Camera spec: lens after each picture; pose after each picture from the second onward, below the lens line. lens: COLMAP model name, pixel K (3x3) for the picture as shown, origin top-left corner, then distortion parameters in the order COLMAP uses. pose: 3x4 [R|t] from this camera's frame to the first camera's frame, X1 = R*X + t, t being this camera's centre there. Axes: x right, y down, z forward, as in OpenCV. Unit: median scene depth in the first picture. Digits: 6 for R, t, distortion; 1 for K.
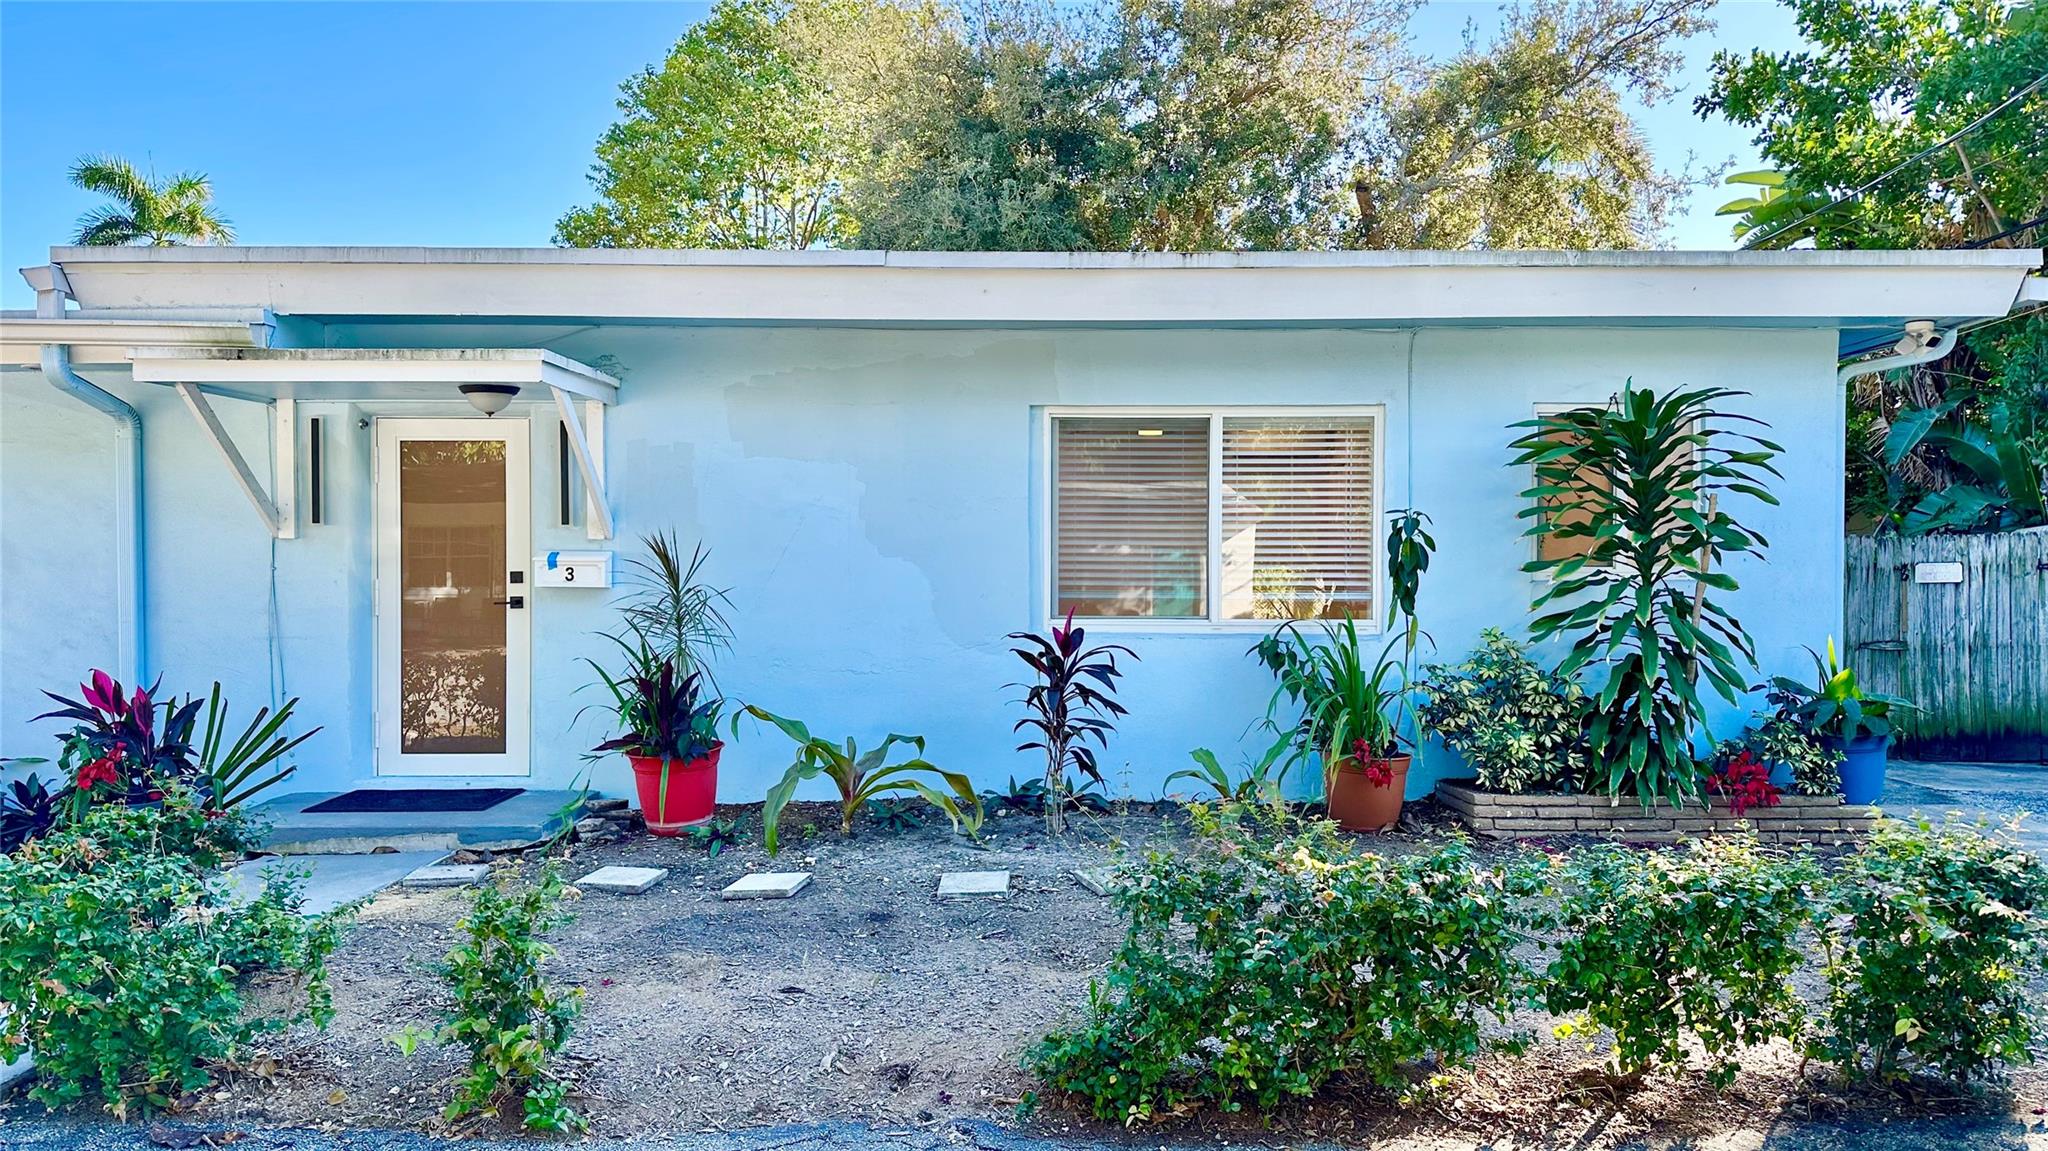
lens RADIAL K [[1432.3, 0, 1024.0], [0, 1432.3, 575.5], [0, 0, 1]] dist [0.060994, -0.004967]
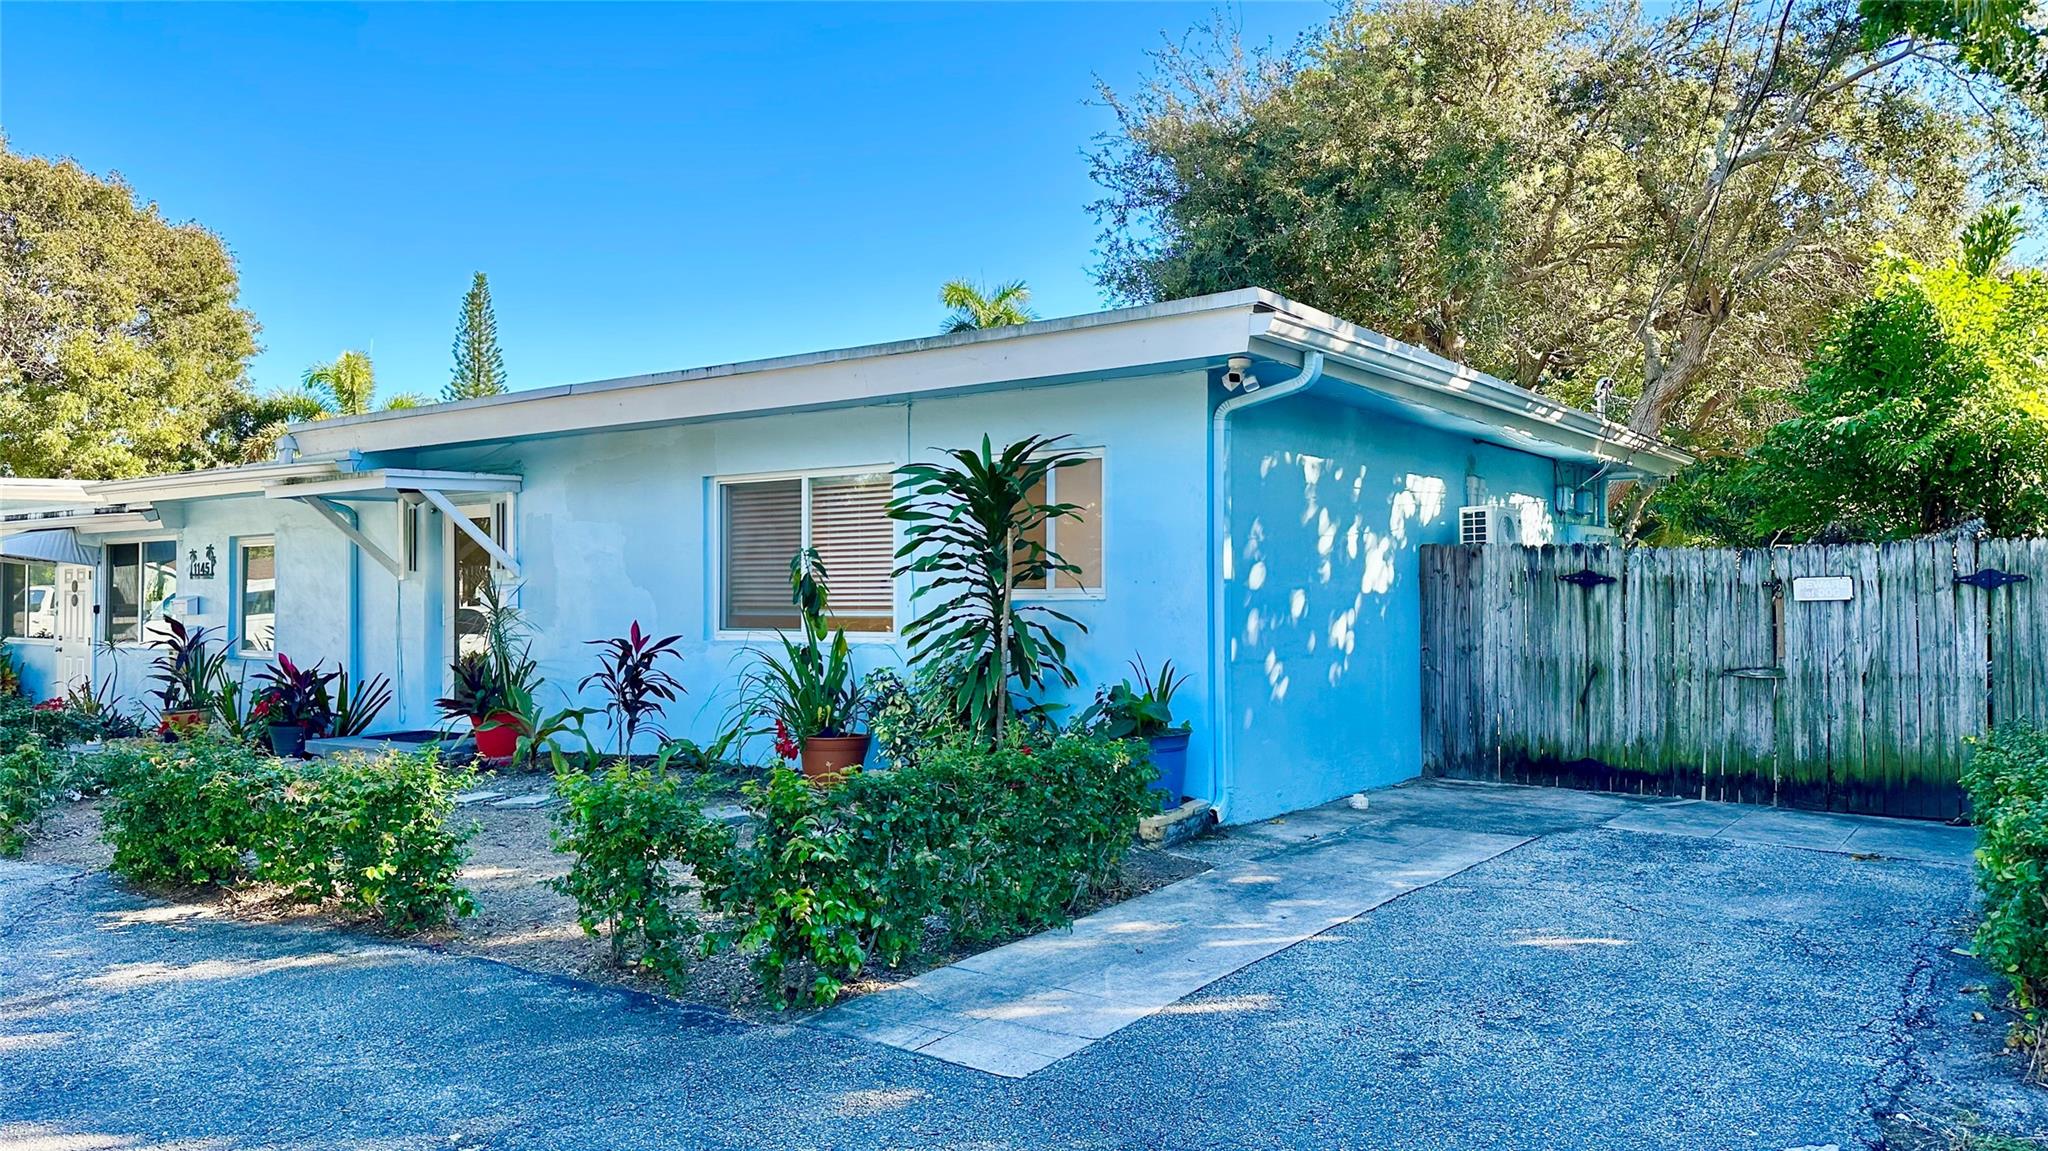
lens RADIAL K [[1432.3, 0, 1024.0], [0, 1432.3, 575.5], [0, 0, 1]] dist [0.060994, -0.004967]
pose [[0.811832, -0.015834, -0.583676, 0.743432], [0.008000, 0.999840, -0.015997, 0.000244], [0.583836, 0.008317, 0.811829, 0.042300]]
